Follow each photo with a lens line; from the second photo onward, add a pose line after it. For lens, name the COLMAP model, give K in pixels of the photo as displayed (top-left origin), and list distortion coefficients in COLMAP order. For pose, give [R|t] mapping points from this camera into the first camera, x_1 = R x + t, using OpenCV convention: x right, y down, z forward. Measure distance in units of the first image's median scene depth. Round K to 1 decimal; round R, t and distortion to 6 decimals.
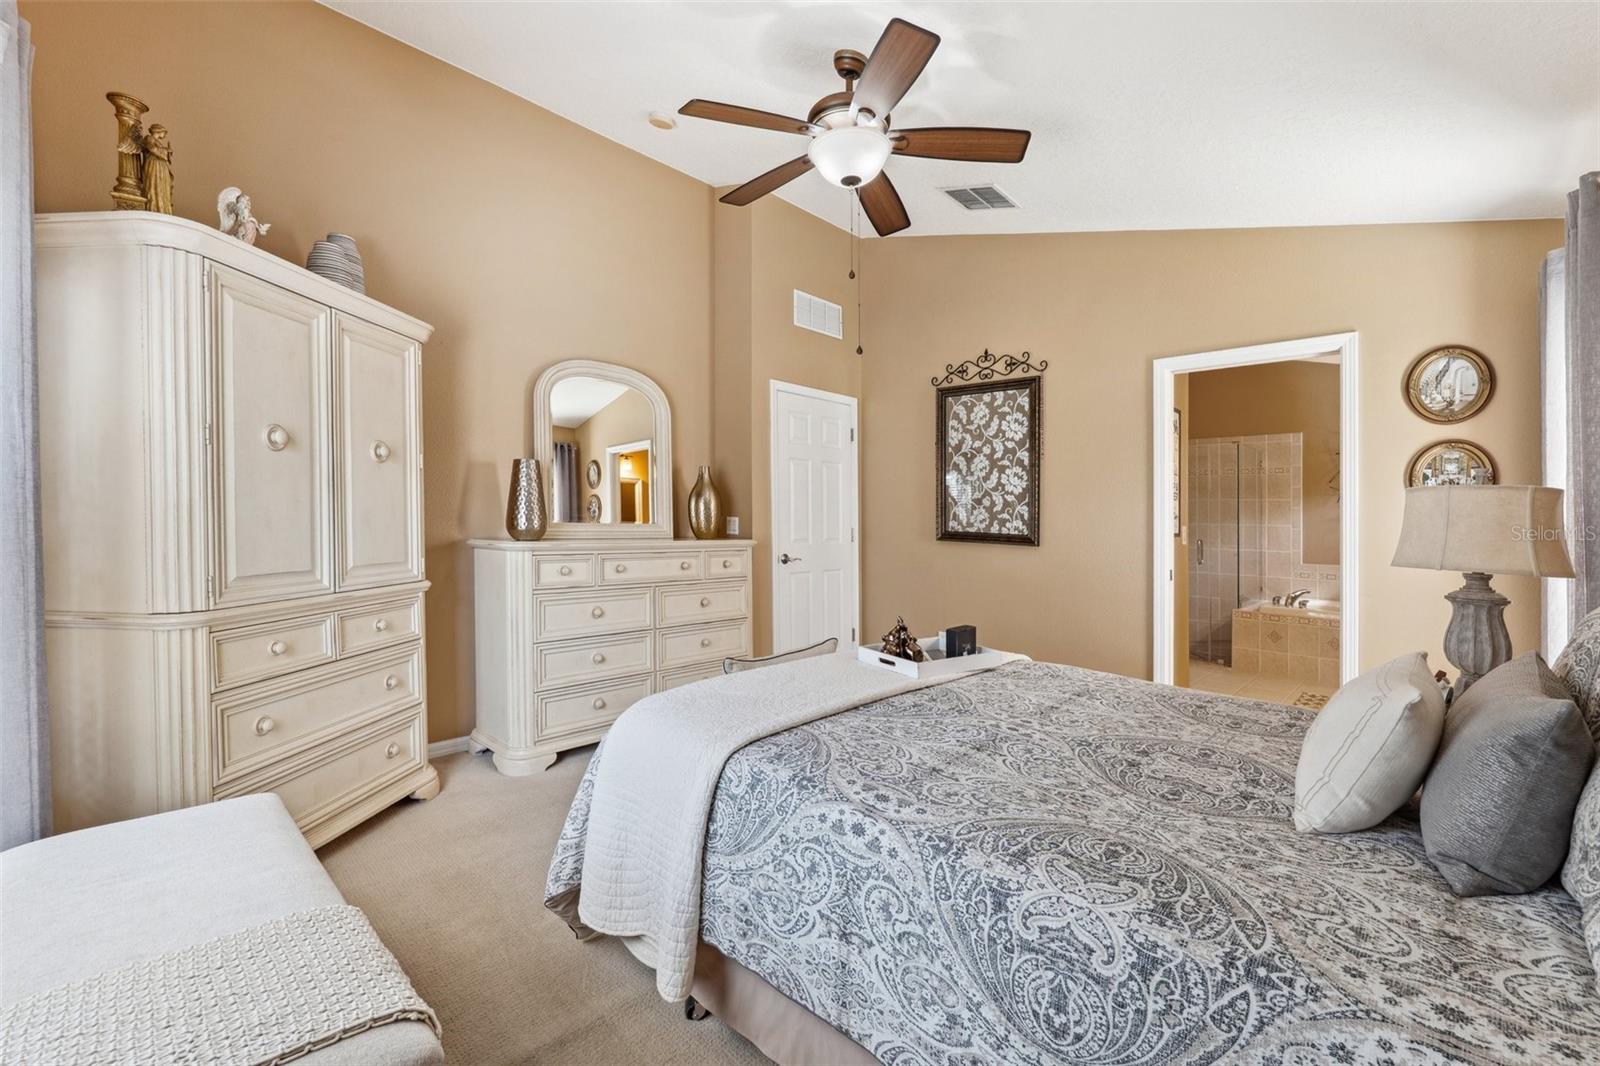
lens RADIAL K [[663.0, 0, 800.0], [0, 663.0, 533.0], [0, 0, 1]] dist [-0.004574, -0.000230]
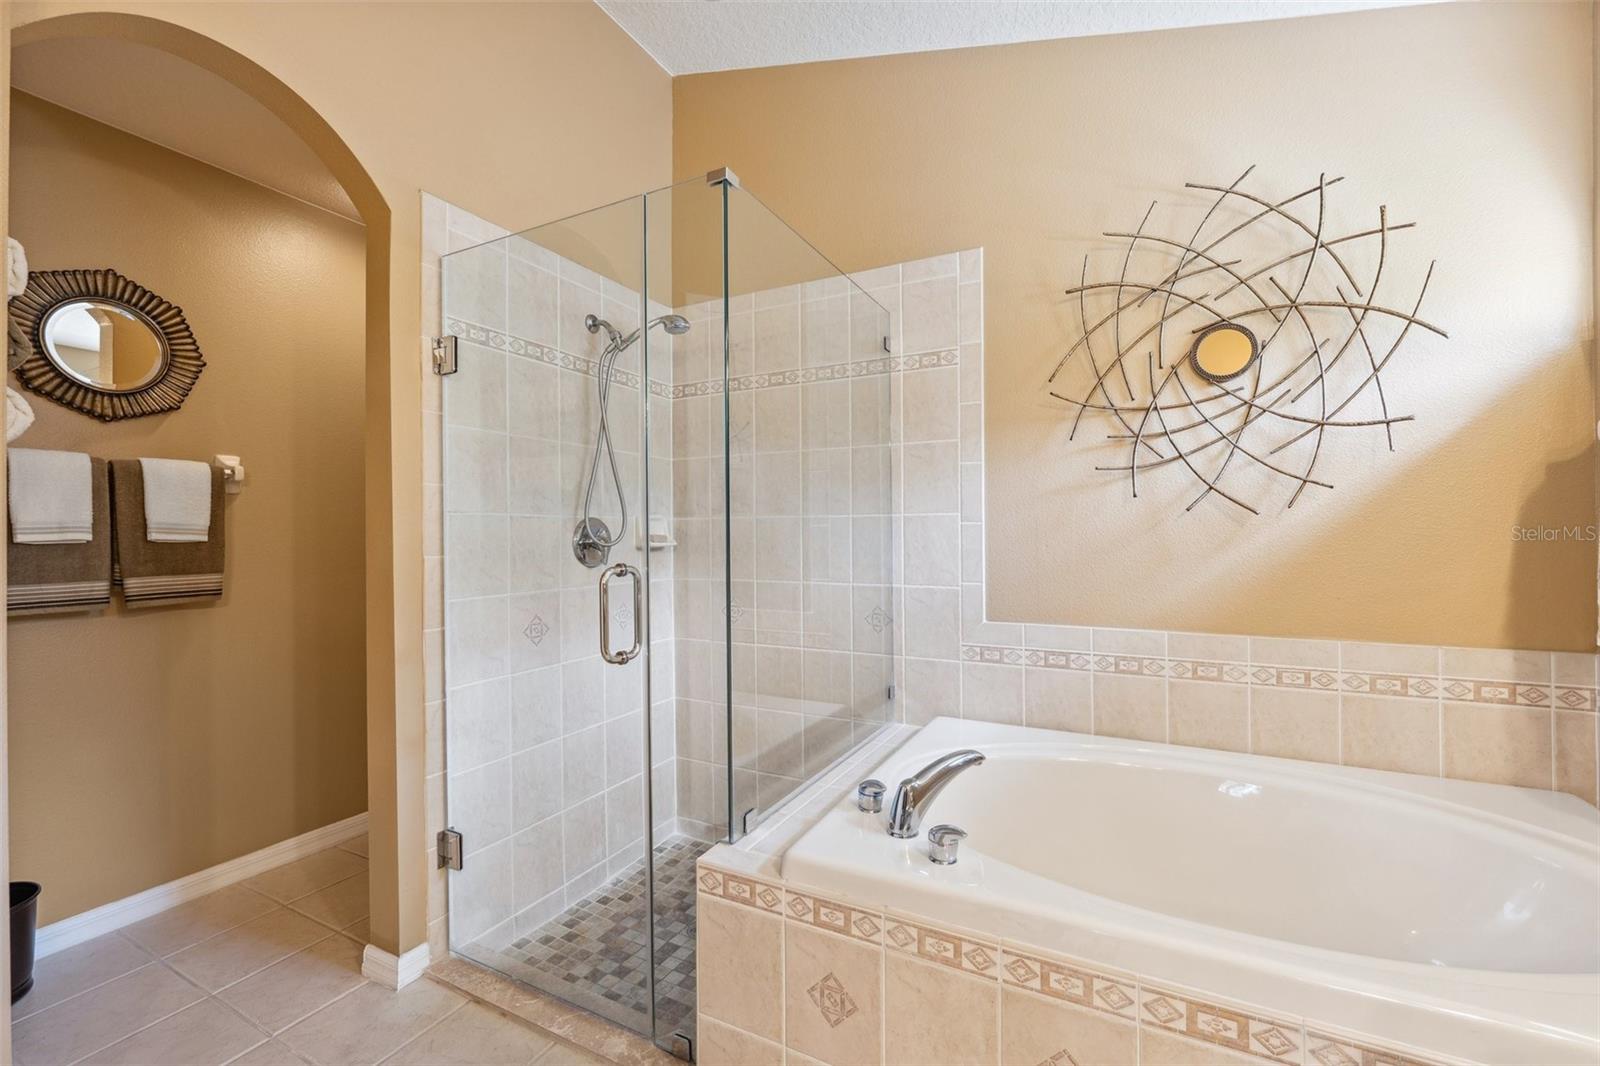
lens RADIAL K [[663.0, 0, 800.0], [0, 663.0, 533.0], [0, 0, 1]] dist [-0.004574, -0.000230]
pose [[0.955998, -0.001220, 0.293369, 0.550336], [0.006424, 0.999839, -0.016777, 0.003926], [-0.293302, 0.017923, 0.955852, 0.676250]]
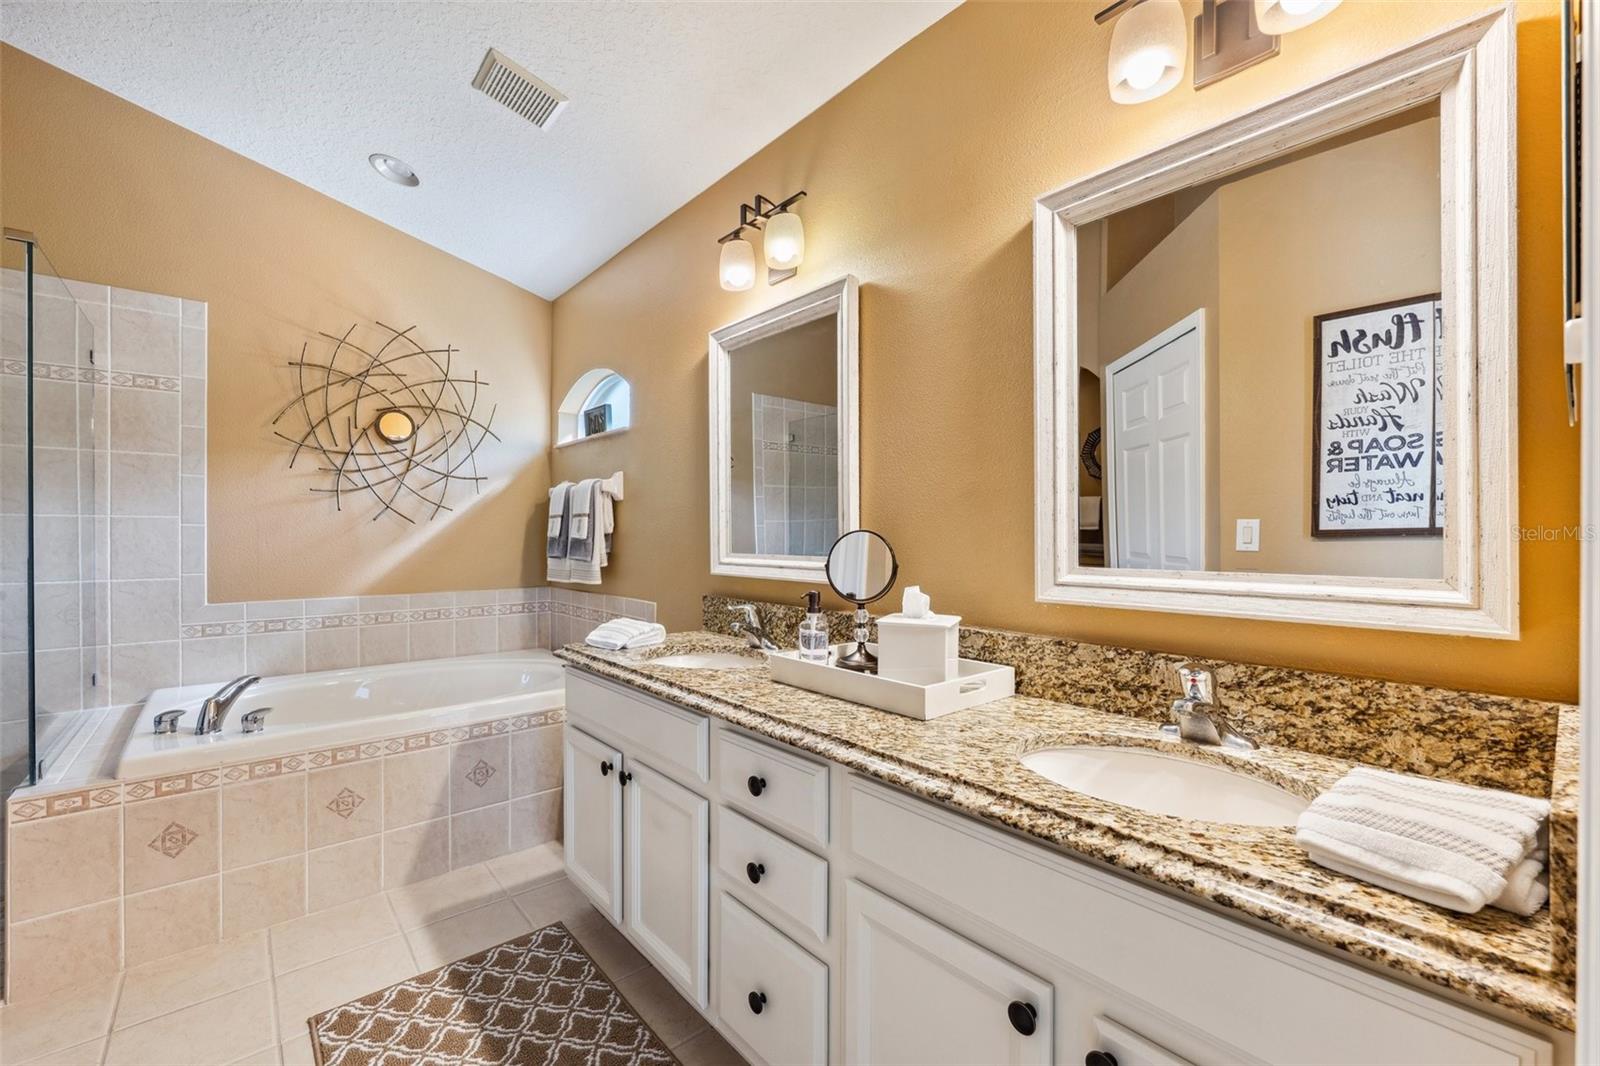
lens RADIAL K [[663.0, 0, 800.0], [0, 663.0, 533.0], [0, 0, 1]] dist [-0.004574, -0.000230]
pose [[0.085280, 0.004972, 0.996345, 0.351456], [0.012756, 0.999900, -0.006081, 0.006117], [-0.996275, 0.013228, 0.085208, 0.559256]]
